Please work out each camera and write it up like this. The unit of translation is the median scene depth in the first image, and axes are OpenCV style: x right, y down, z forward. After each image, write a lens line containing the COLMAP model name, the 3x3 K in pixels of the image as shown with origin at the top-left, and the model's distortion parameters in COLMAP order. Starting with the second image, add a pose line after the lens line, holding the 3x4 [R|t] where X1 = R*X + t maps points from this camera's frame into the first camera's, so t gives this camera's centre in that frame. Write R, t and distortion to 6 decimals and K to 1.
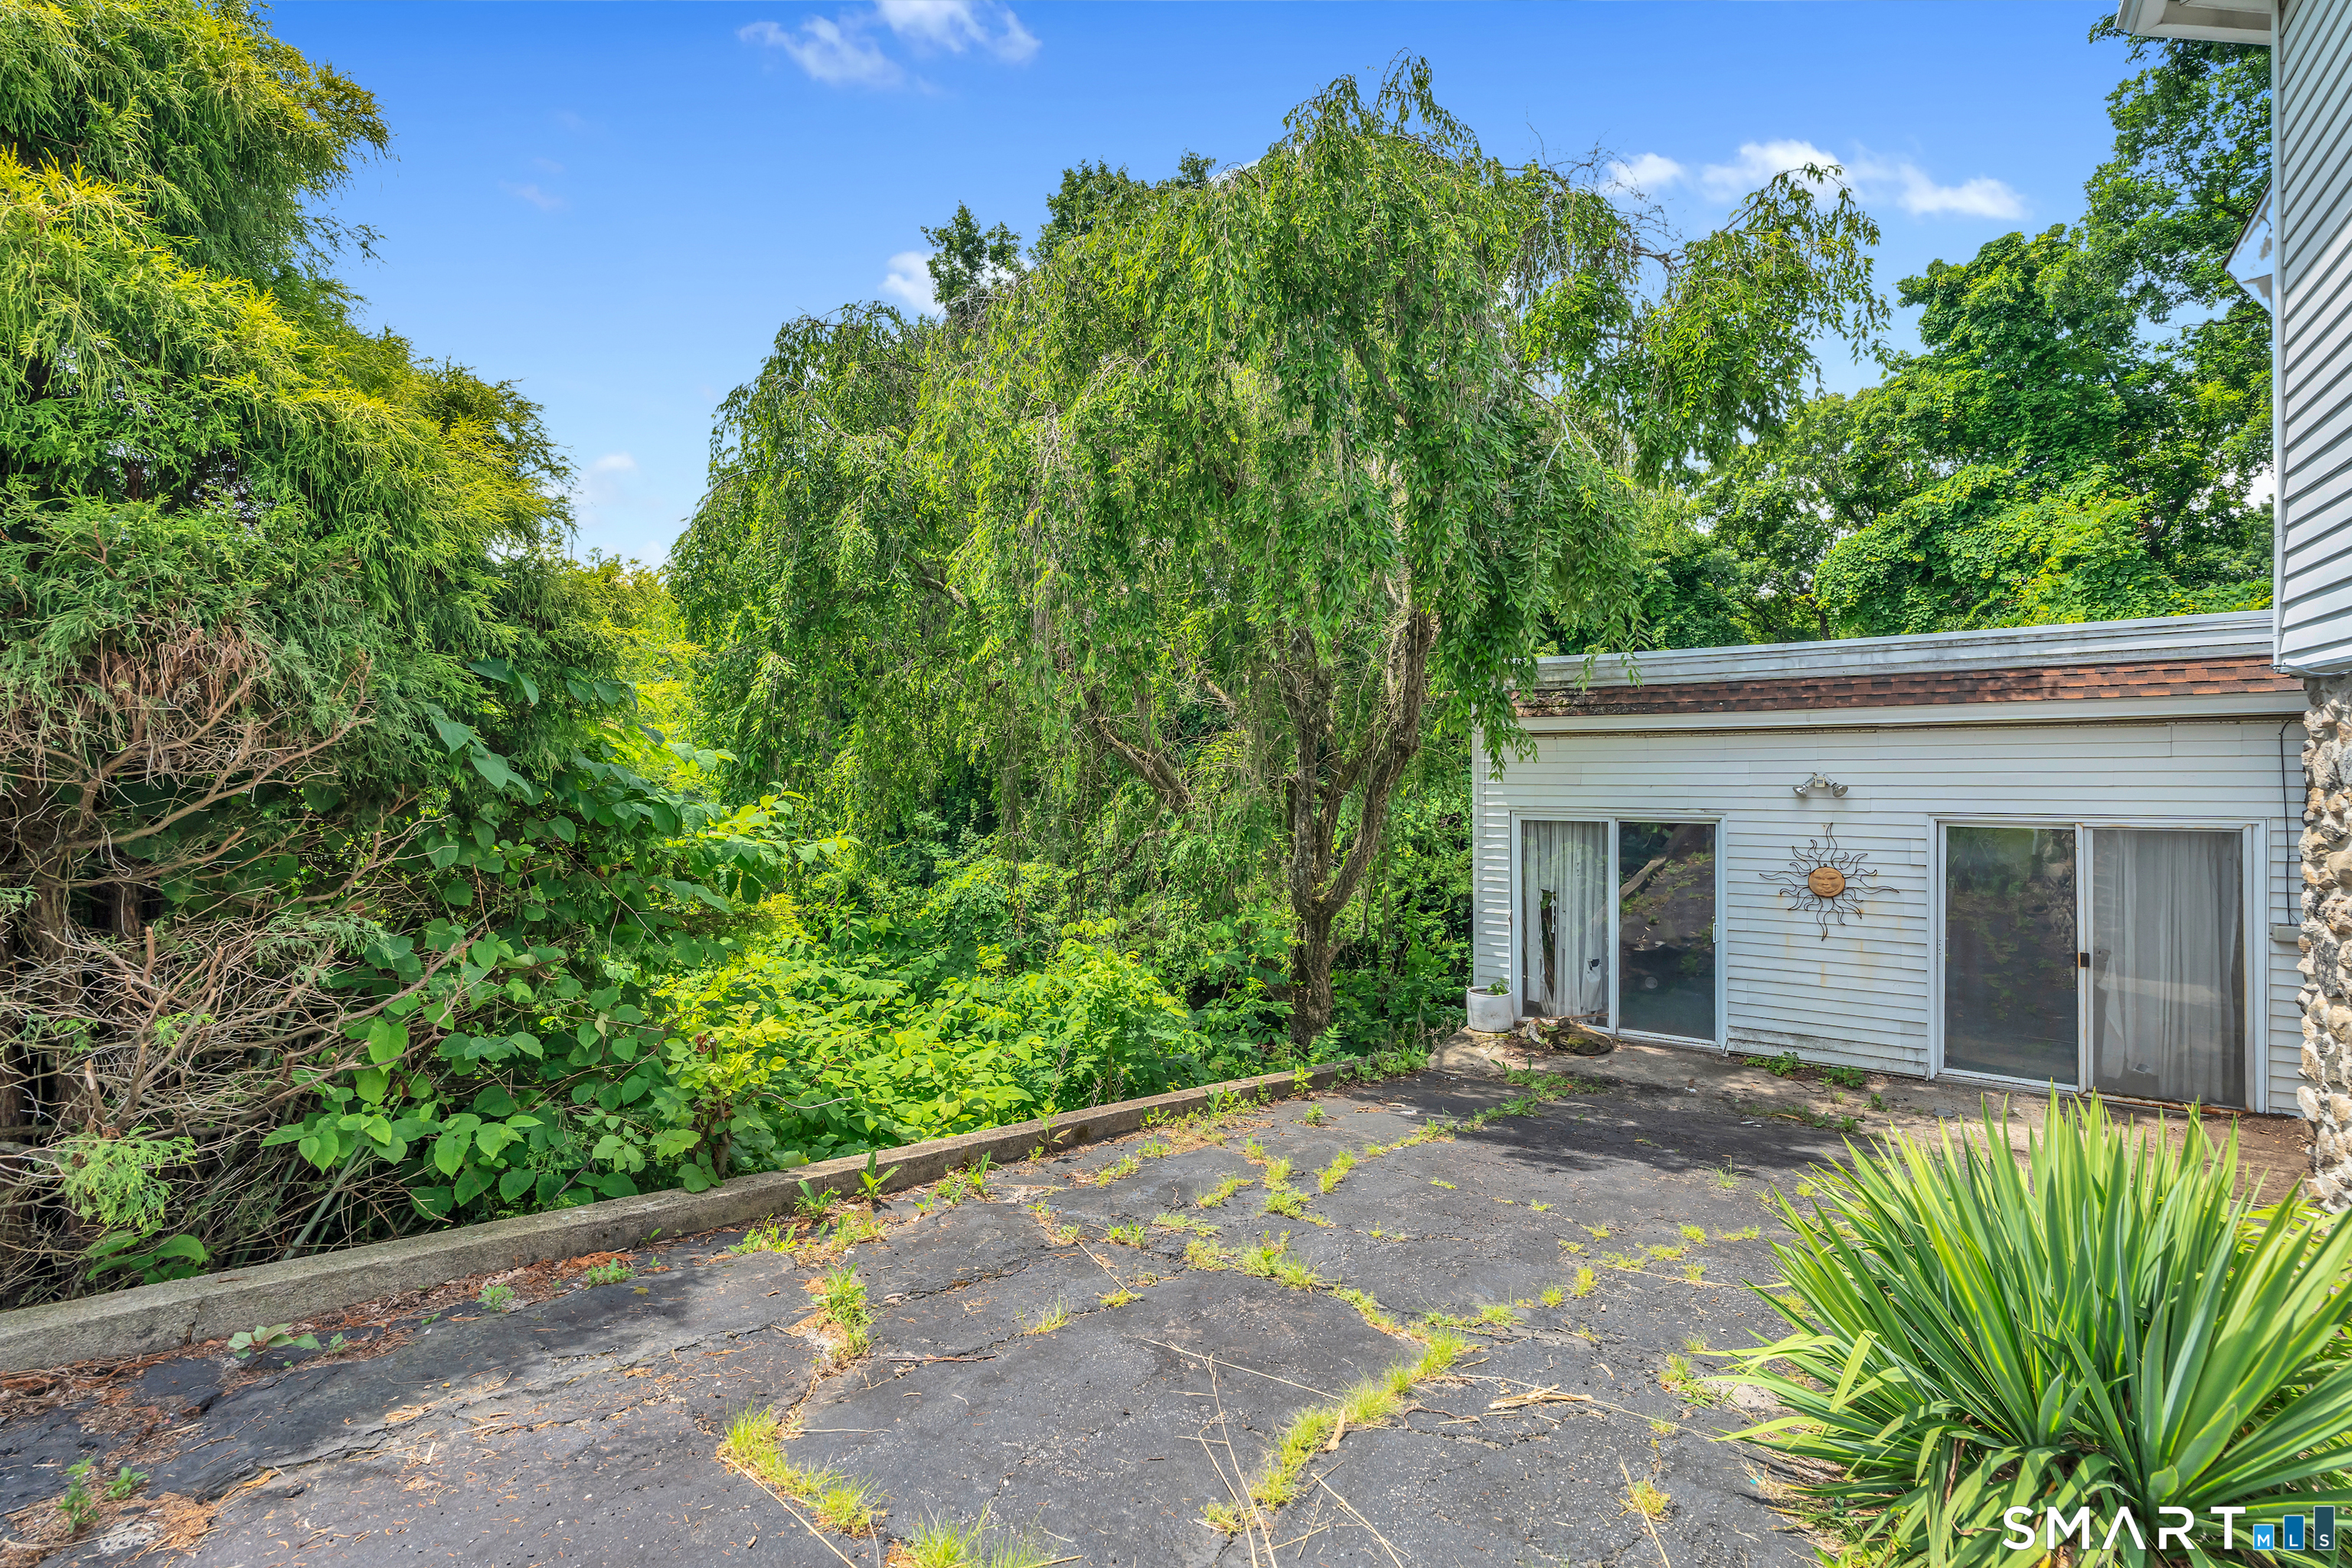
lens RADIAL K [[1057.1, 0, 1173.2], [0, 1057.1, 772.2], [0, 0, 1]] dist [0.000913, -0.000035]
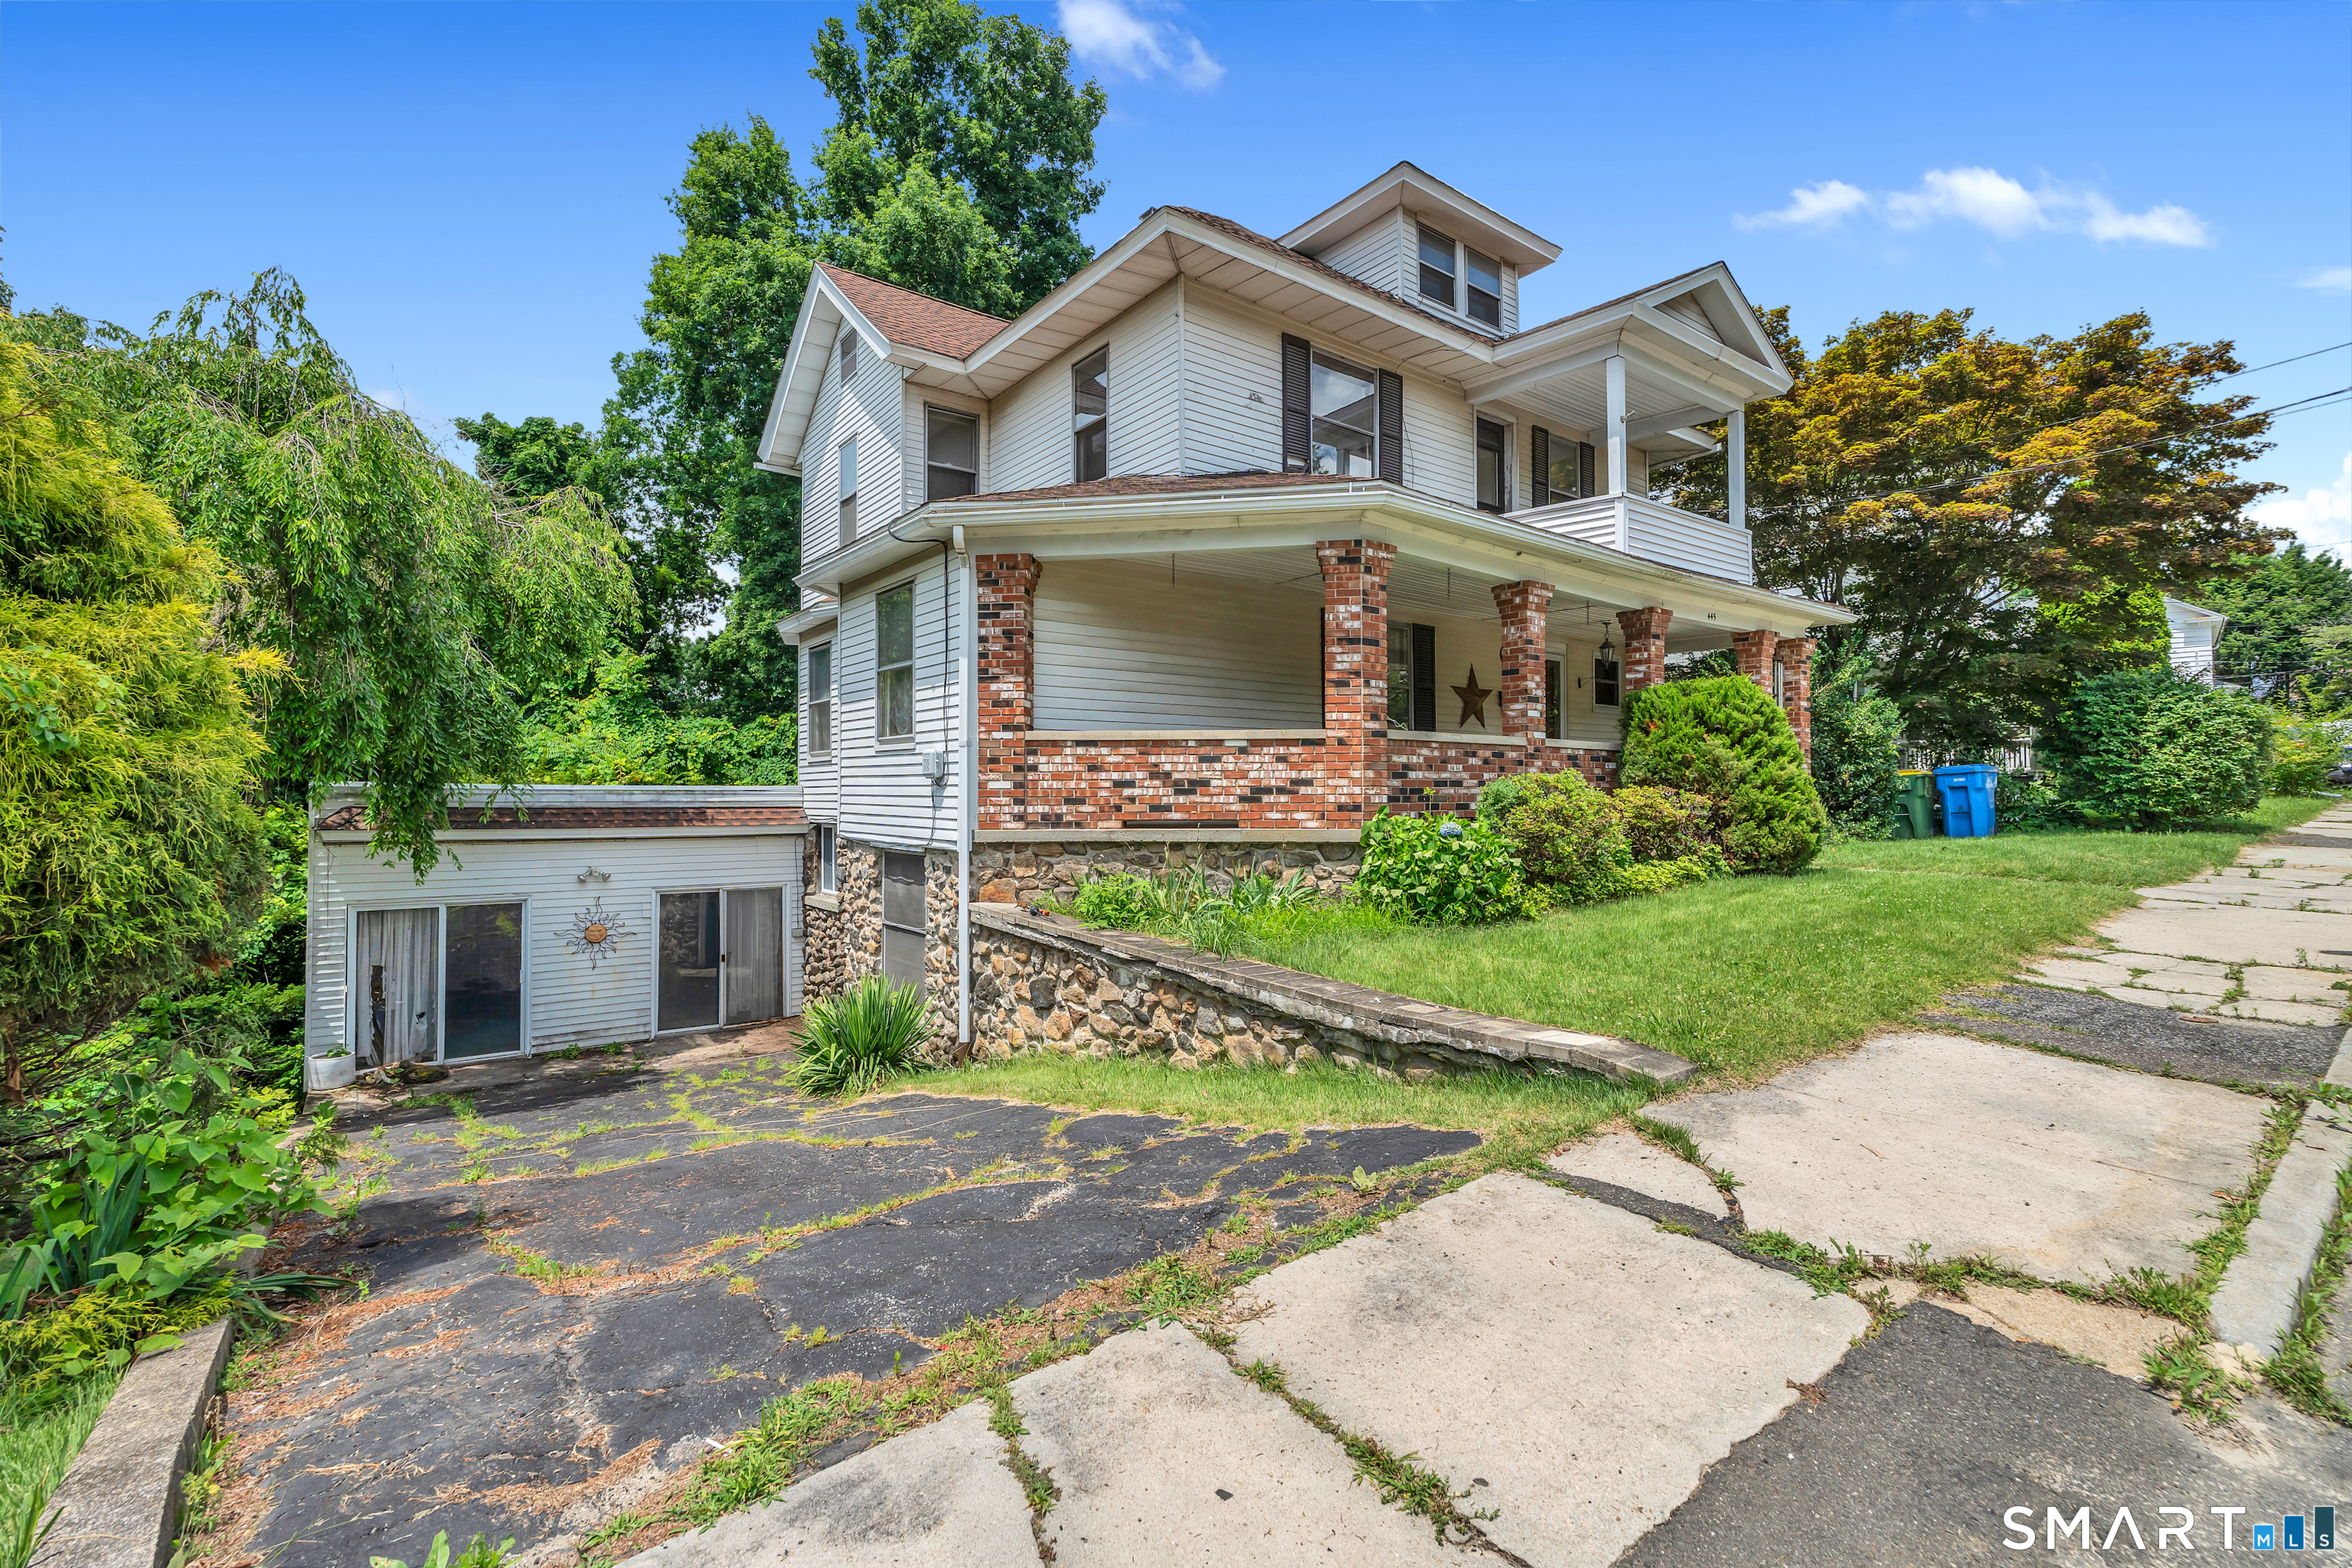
lens RADIAL K [[1057.1, 0, 1174.3], [0, 1057.1, 786.8], [0, 0, 1]] dist [0.000913, -0.000035]
pose [[0.297192, 0.026508, 0.954450, -0.671003], [0.007774, 0.999514, -0.030181, -0.065215], [-0.954786, 0.016389, 0.296842, -0.333474]]
